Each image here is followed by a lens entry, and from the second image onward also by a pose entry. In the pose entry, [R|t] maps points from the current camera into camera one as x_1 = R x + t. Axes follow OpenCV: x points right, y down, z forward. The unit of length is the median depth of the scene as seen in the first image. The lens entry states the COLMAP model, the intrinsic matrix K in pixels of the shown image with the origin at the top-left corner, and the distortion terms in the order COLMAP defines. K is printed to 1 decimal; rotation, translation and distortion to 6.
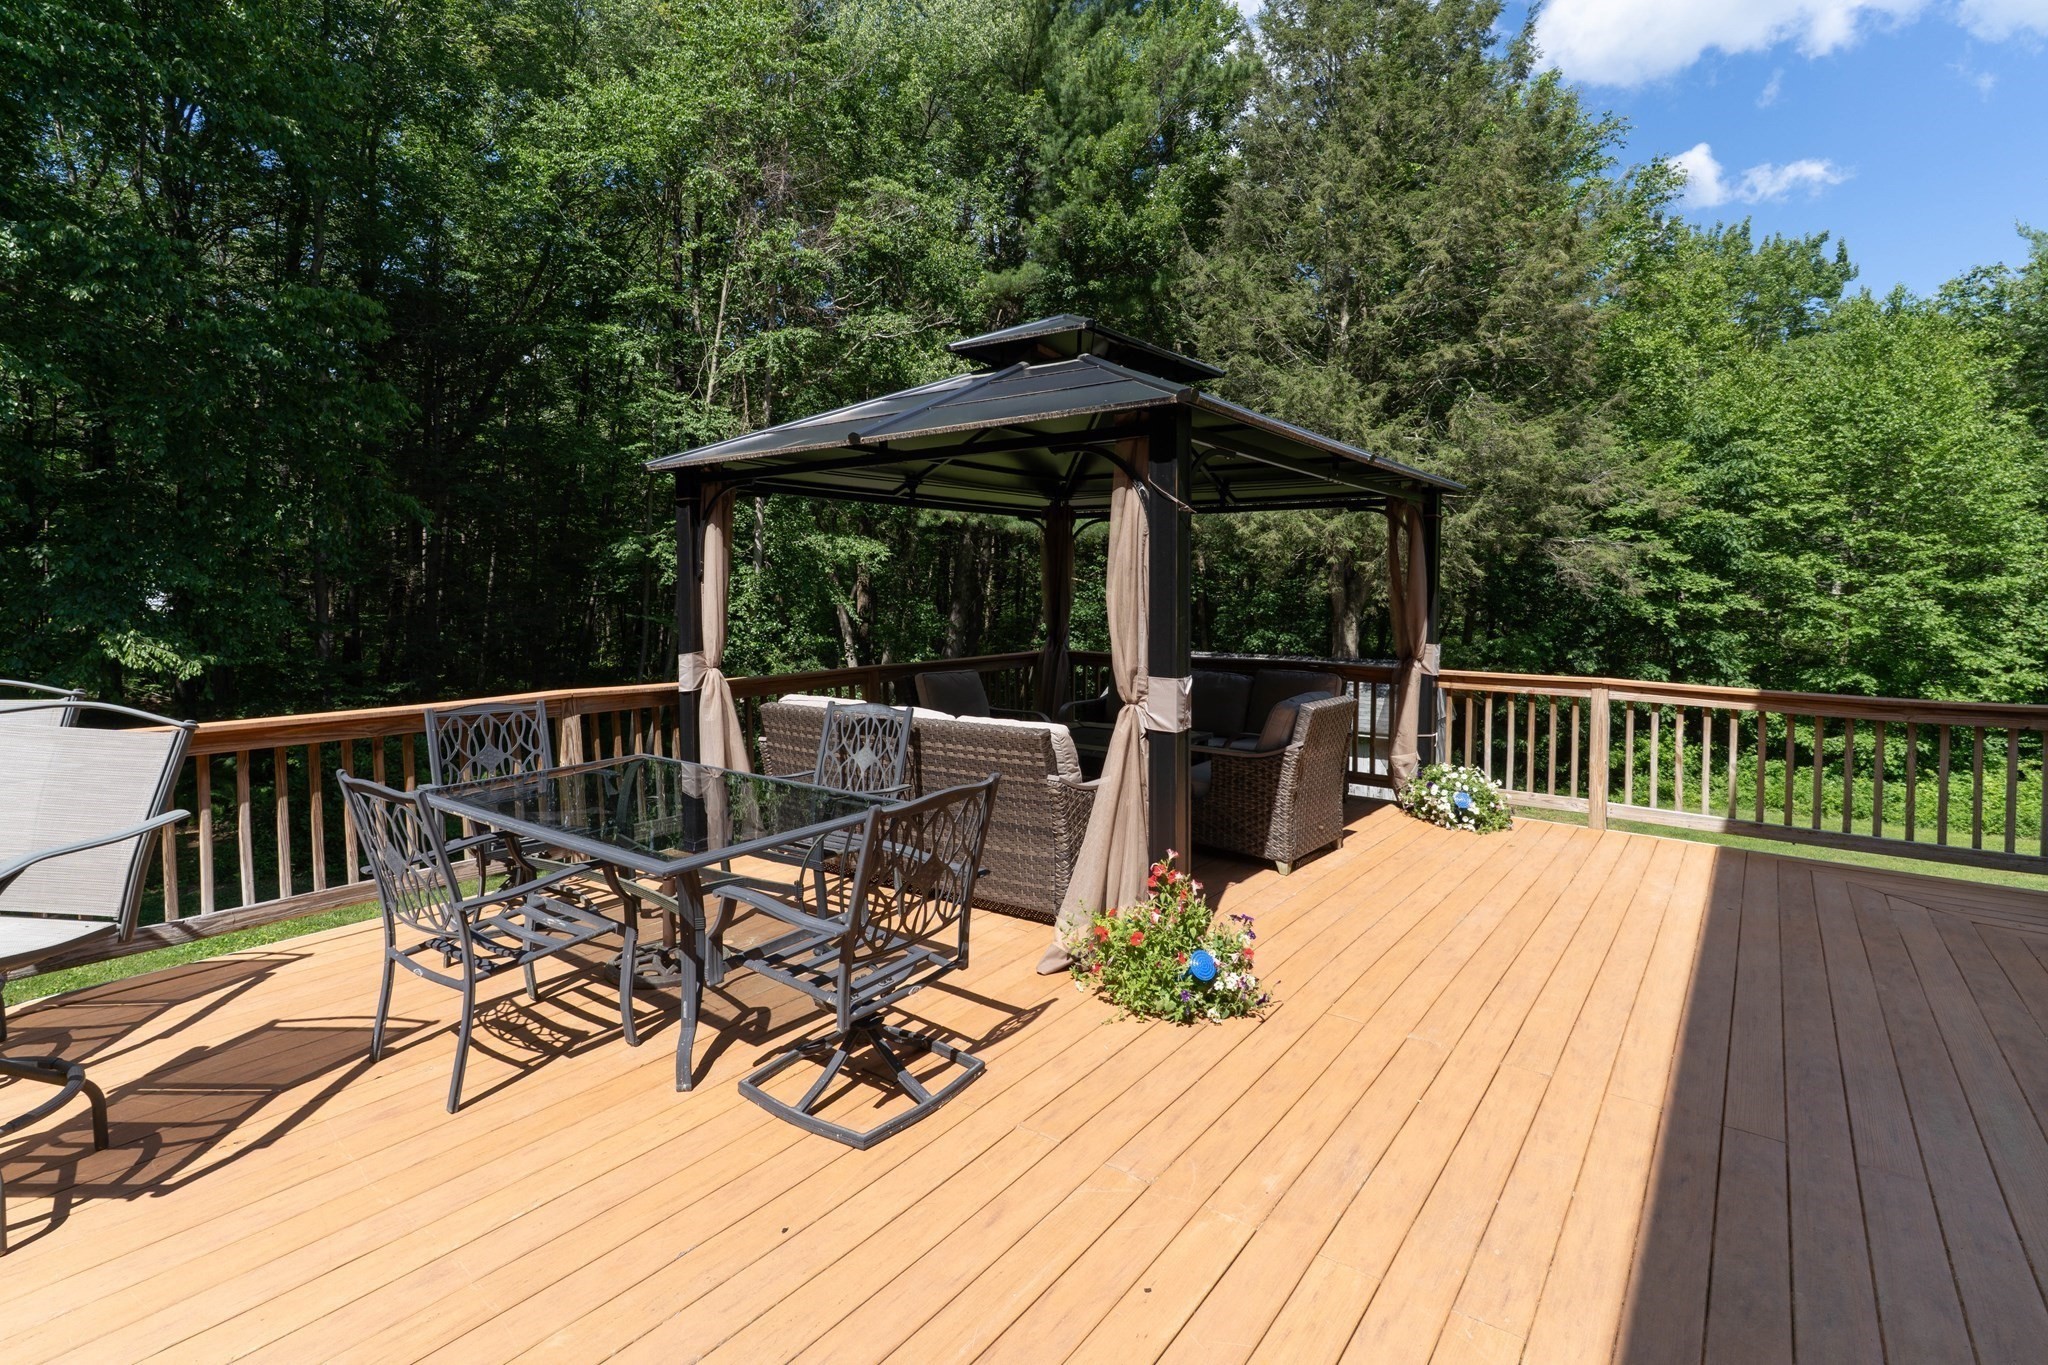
lens RADIAL K [[1008.2, 0, 1026.4], [0, 1008.2, 631.1], [0, 0, 1]] dist [0.001613, 0.008867]
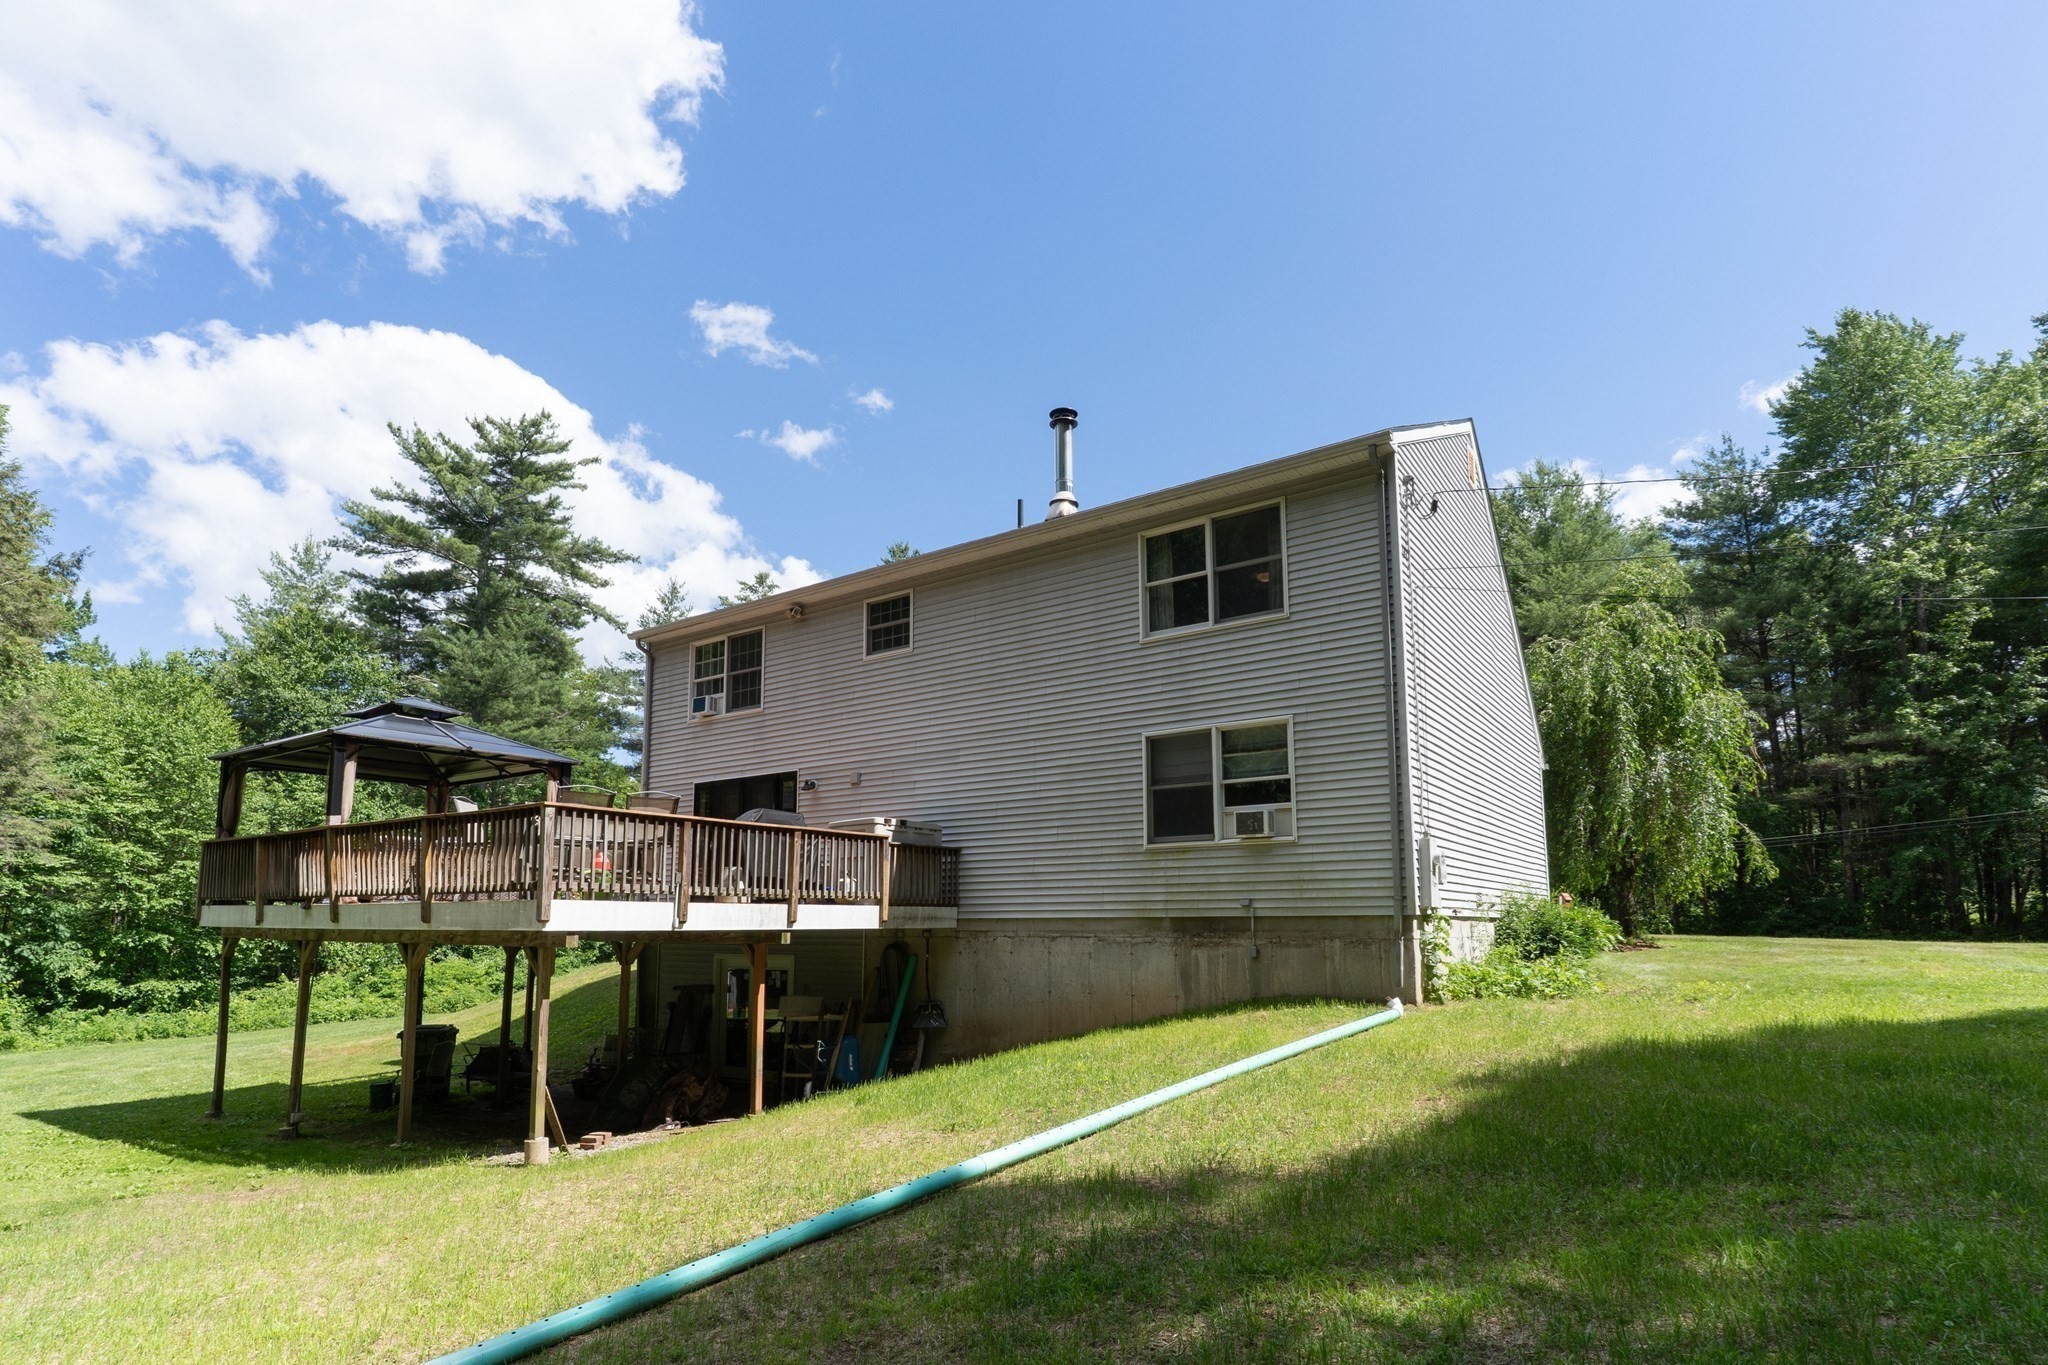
lens RADIAL K [[1063.2, 0, 1070.9], [0, 1063.2, 807.8], [0, 0, 1]] dist [-0.000310, -0.000601]
pose [[-0.046494, 0.107356, 0.993133, -0.763001], [0.044833, 0.993431, -0.105289, 0.092668], [-0.997912, 0.039629, -0.051002, -0.153773]]
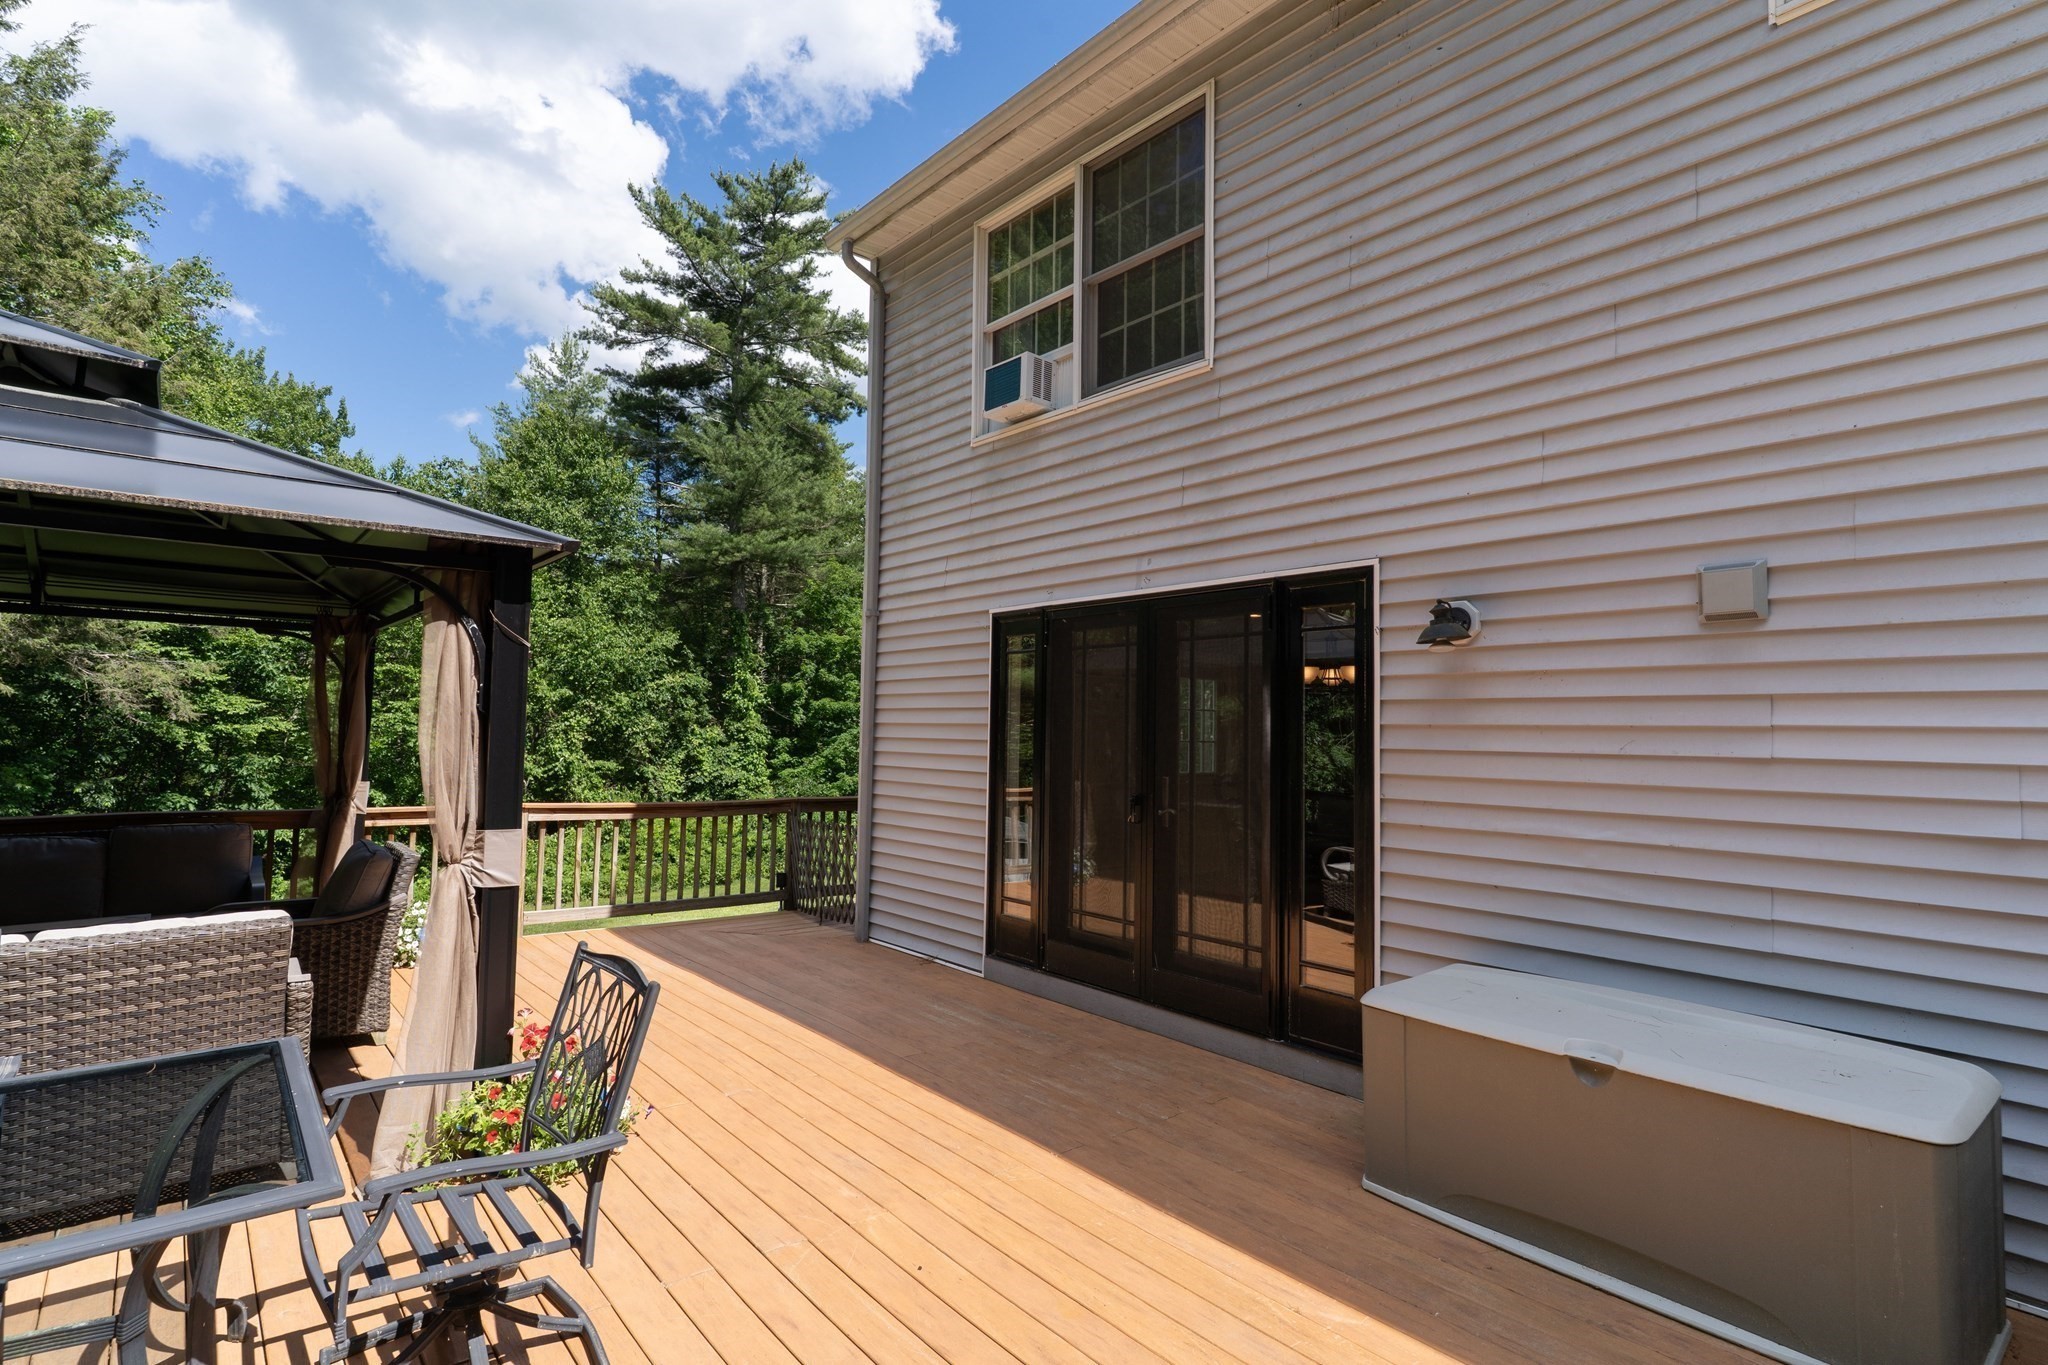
lens RADIAL K [[987.8, 0, 1024.0], [0, 987.8, 682.5], [0, 0, 1]] dist [0.016228, 0.000823]
pose [[0.232871, 0.043254, 0.971545, -0.110651], [0.022761, 0.998494, -0.049910, -0.005692], [-0.972241, 0.033736, 0.231535, 0.050042]]
